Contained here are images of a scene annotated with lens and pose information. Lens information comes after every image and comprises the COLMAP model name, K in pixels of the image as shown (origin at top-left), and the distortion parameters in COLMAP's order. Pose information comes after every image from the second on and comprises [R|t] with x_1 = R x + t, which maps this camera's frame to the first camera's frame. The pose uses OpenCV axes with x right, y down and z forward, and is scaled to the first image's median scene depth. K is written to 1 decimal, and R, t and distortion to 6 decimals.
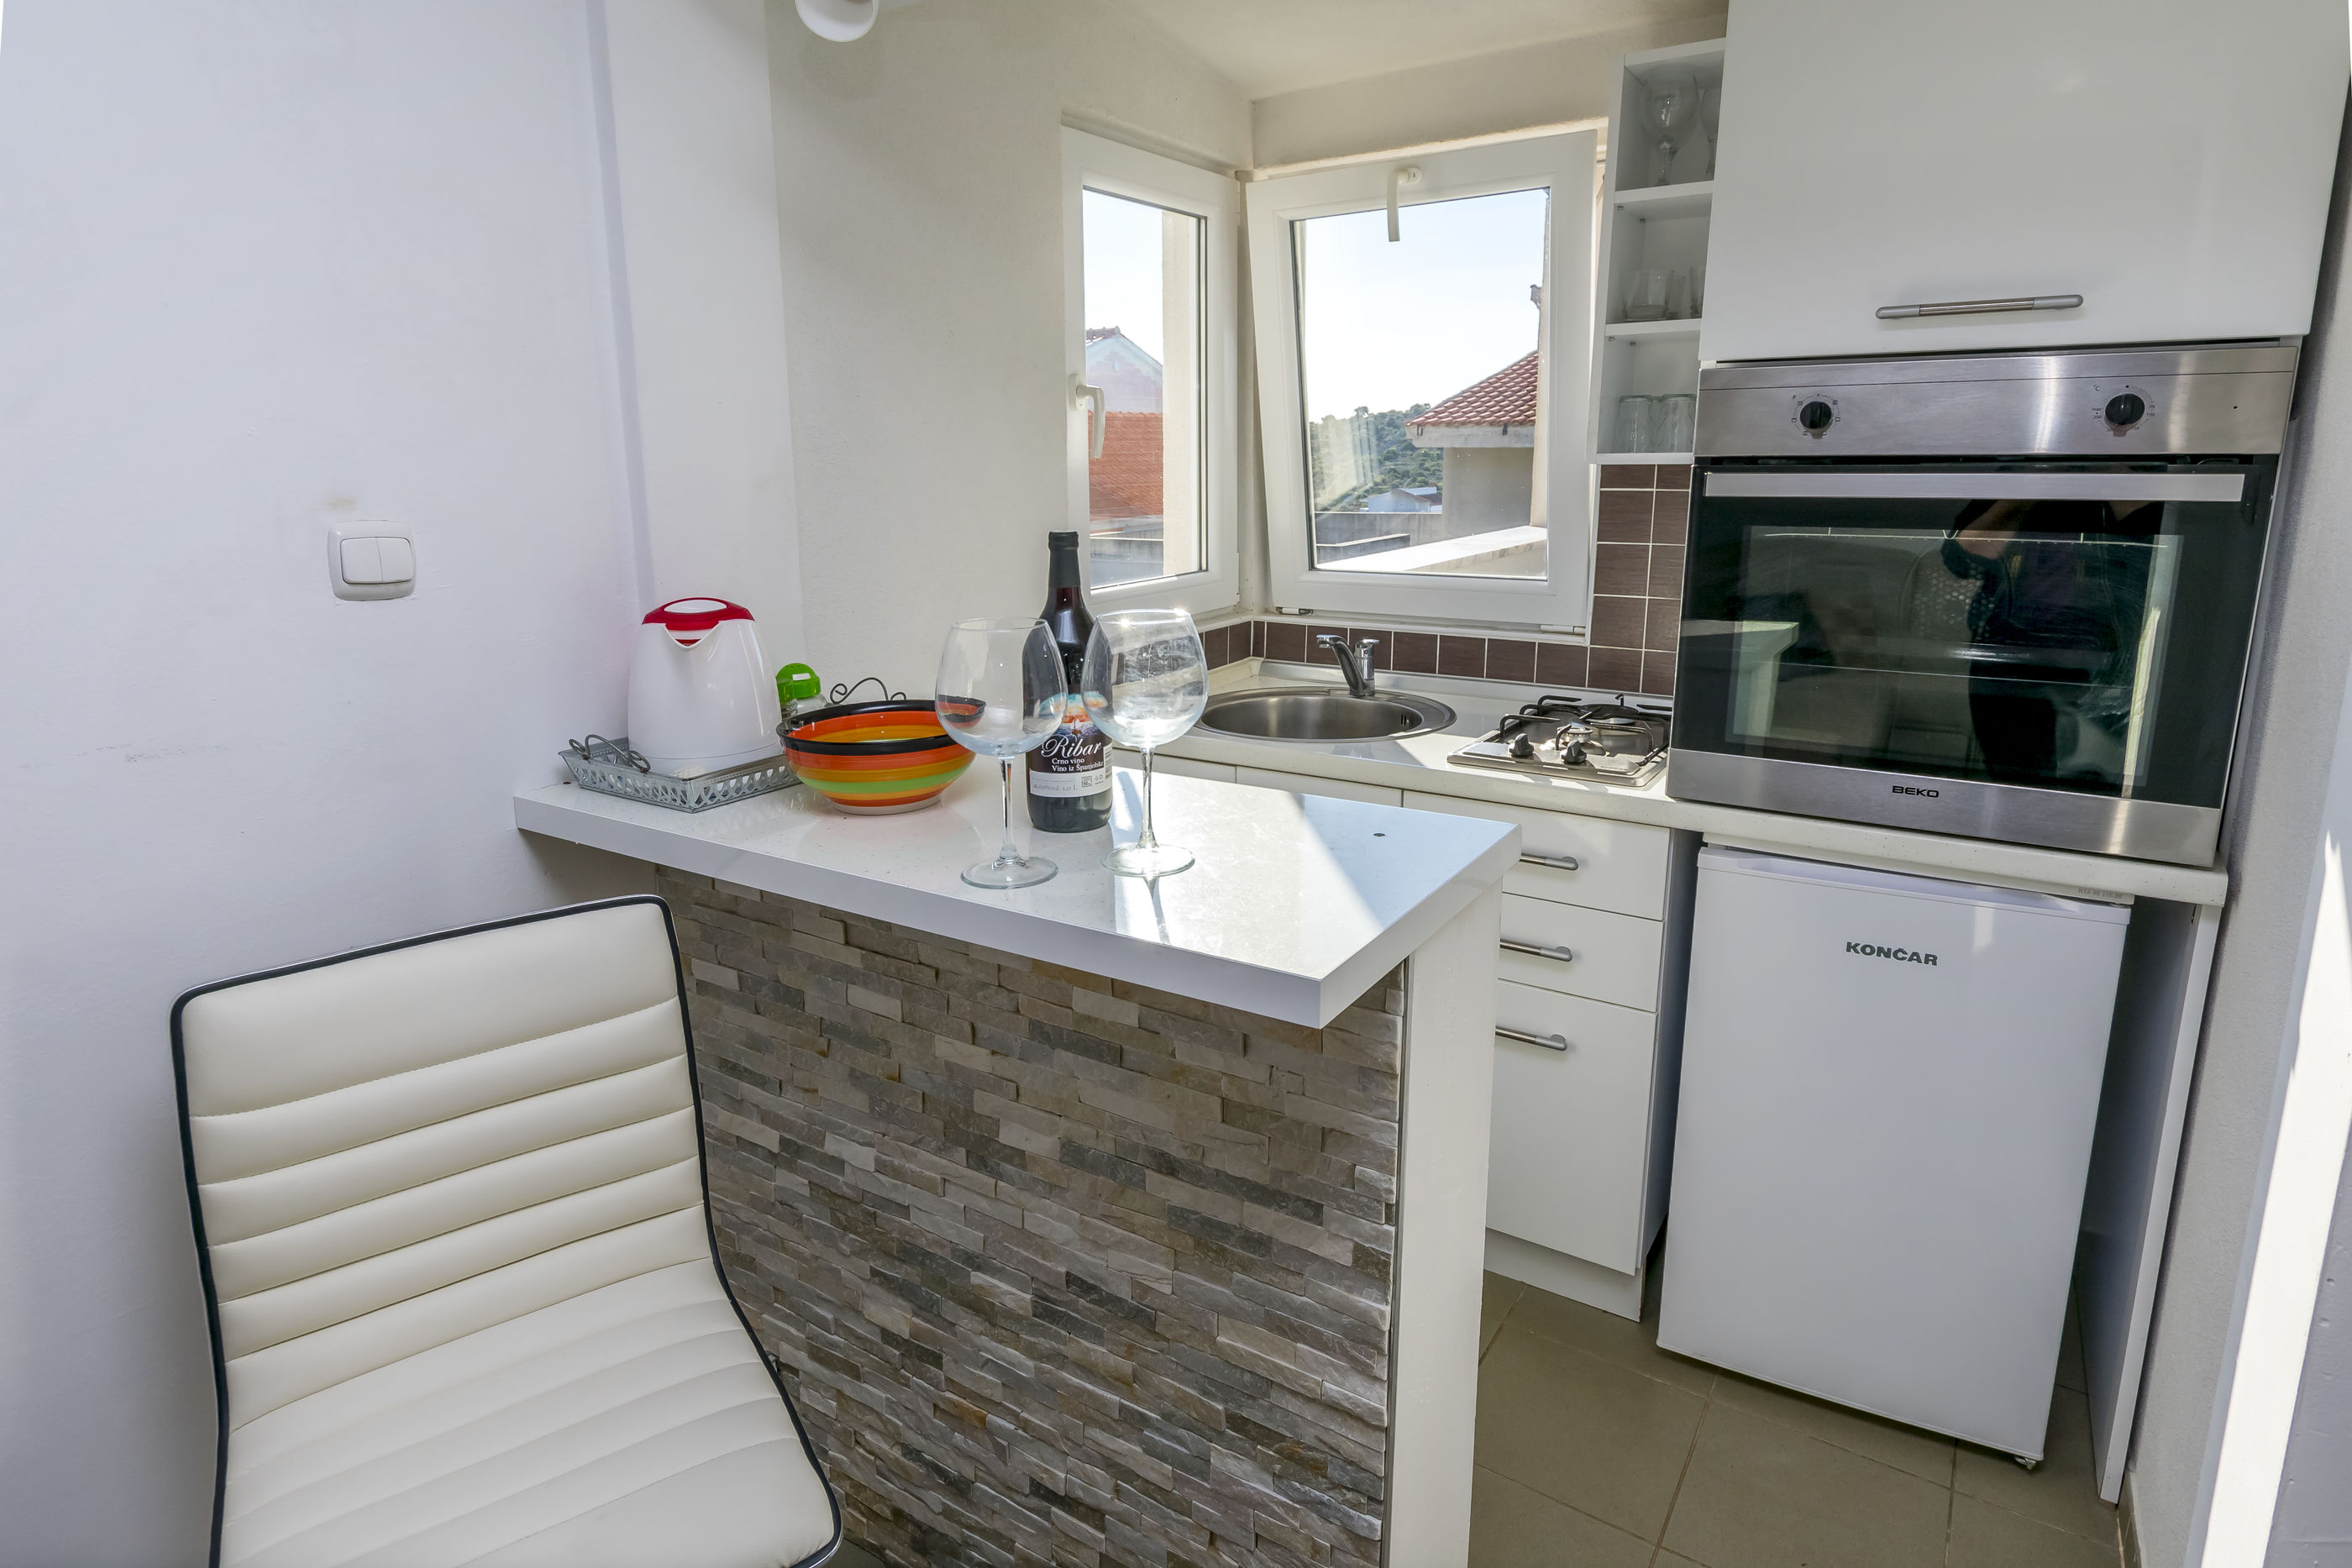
lens RADIAL K [[1411.0, 0, 1167.8], [0, 1411.0, 783.1], [0, 0, 1]] dist [-0.025269, -0.000535]
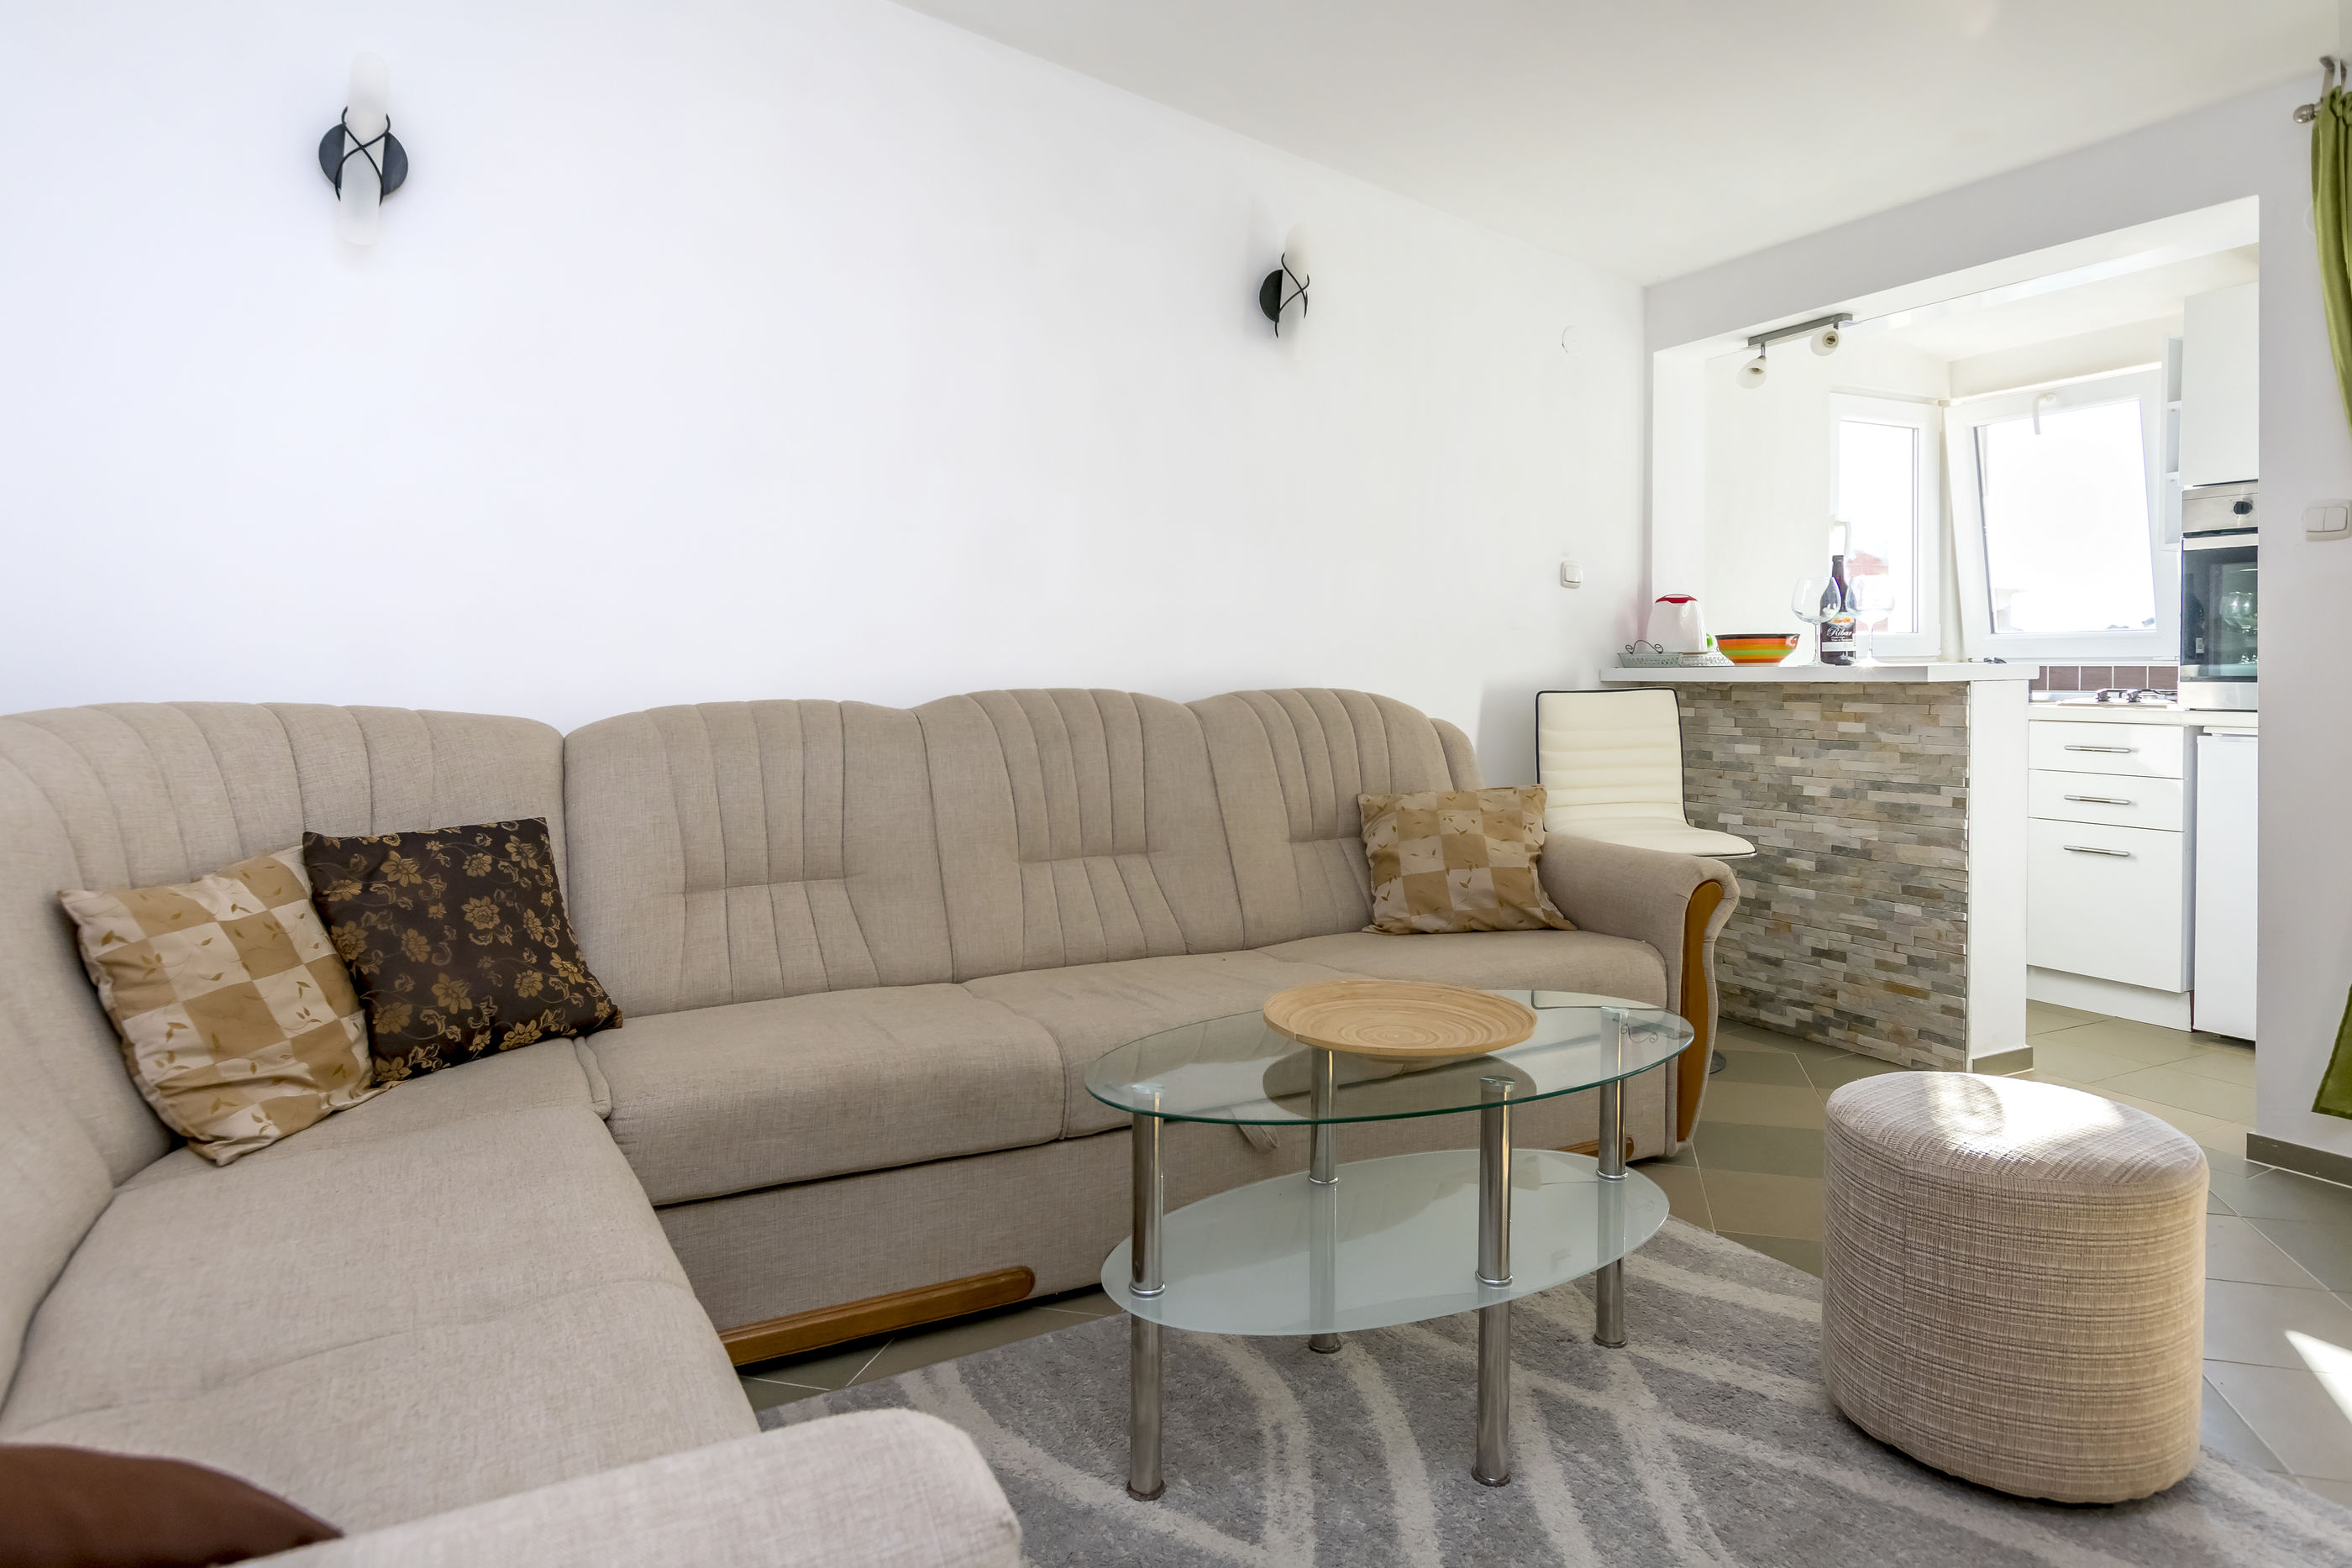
lens RADIAL K [[1466.6, 0, 1169.0], [0, 1466.6, 683.1], [0, 0, 1]] dist [0.009498, 0.002067]
pose [[0.891613, 0.010210, -0.452683, 0.054474], [-0.104396, 0.977447, -0.183575, 0.639762], [0.440599, 0.210936, 0.872570, -1.768301]]
